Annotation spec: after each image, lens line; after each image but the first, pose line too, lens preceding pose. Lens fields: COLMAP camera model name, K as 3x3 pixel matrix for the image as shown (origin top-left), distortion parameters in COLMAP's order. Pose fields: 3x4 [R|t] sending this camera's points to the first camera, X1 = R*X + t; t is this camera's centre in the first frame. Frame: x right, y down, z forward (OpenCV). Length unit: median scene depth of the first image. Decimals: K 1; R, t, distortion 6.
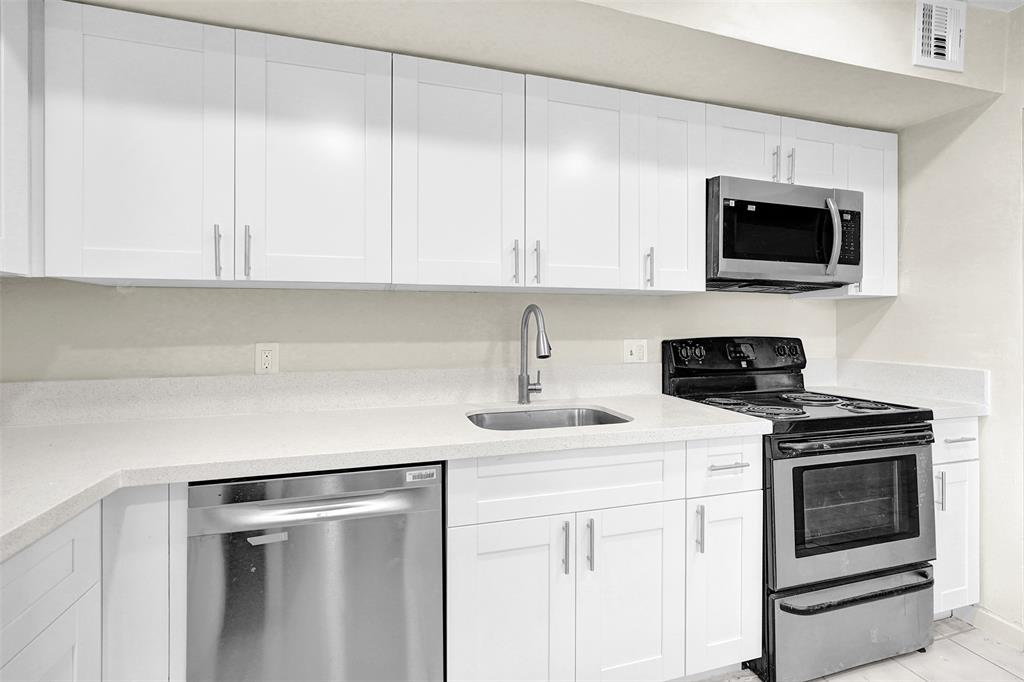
lens RADIAL K [[470.9, 0, 521.1], [0, 470.9, 334.3], [0, 0, 1]] dist [-0.003536, 0.000038]
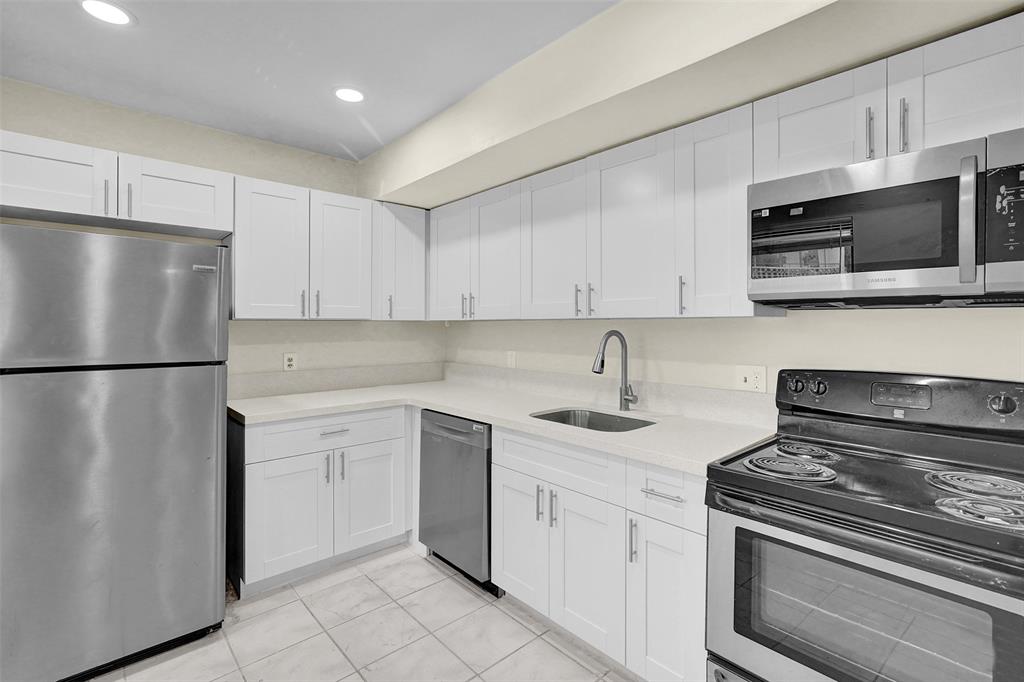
lens RADIAL K [[461.5, 0, 512.8], [0, 461.5, 344.5], [0, 0, 1]] dist [-0.000711, 0.001603]
pose [[0.438871, 0.038541, -0.897723, 1.043153], [-0.018666, 0.999255, 0.033775, -0.063966], [0.898356, 0.001934, 0.439263, 0.237714]]
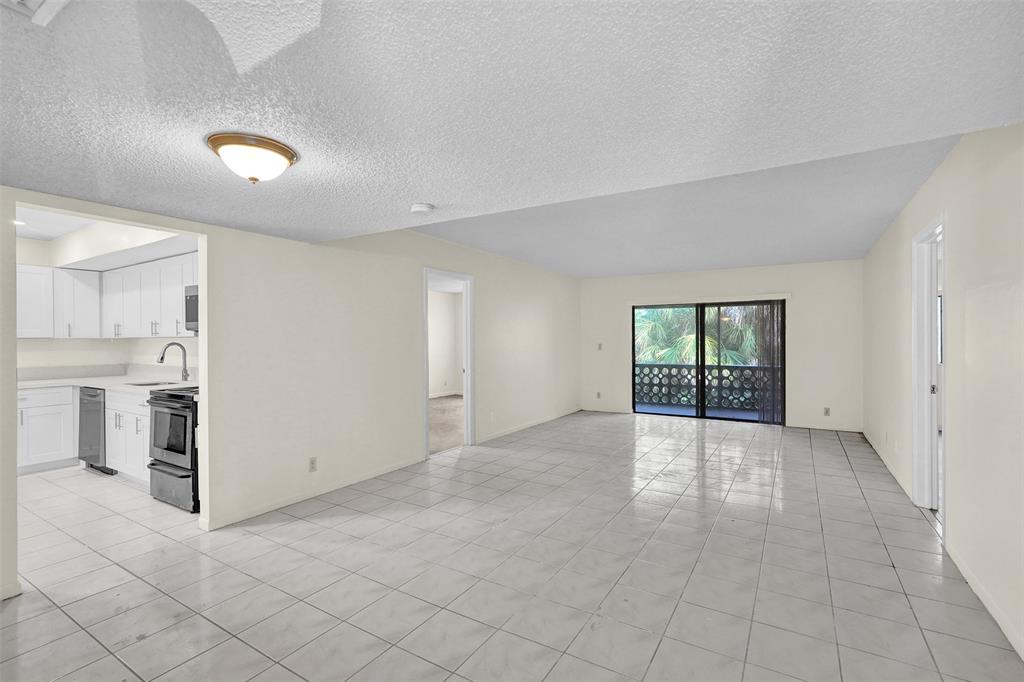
lens RADIAL K [[450.5, 0, 507.0], [0, 450.5, 355.7], [0, 0, 1]] dist [-0.001606, 0.000290]
pose [[0.669453, 0.021829, -0.742533, 3.265812], [-0.010384, 0.999745, 0.020029, -0.060673], [0.742782, -0.005698, 0.669509, 0.731122]]
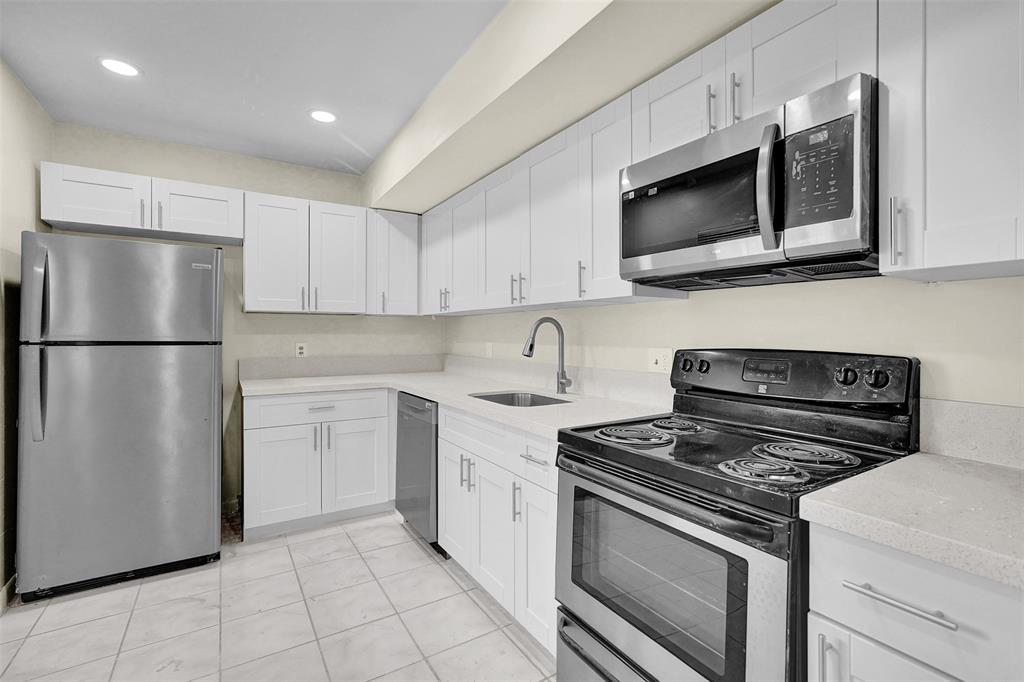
lens RADIAL K [[450.5, 0, 507.0], [0, 450.5, 355.7], [0, 0, 1]] dist [-0.001606, 0.000290]
pose [[0.271801, 0.048937, -0.961108, 1.263366], [-0.022109, 0.998760, 0.044601, -0.009547], [0.962099, 0.009127, 0.272546, 0.568212]]
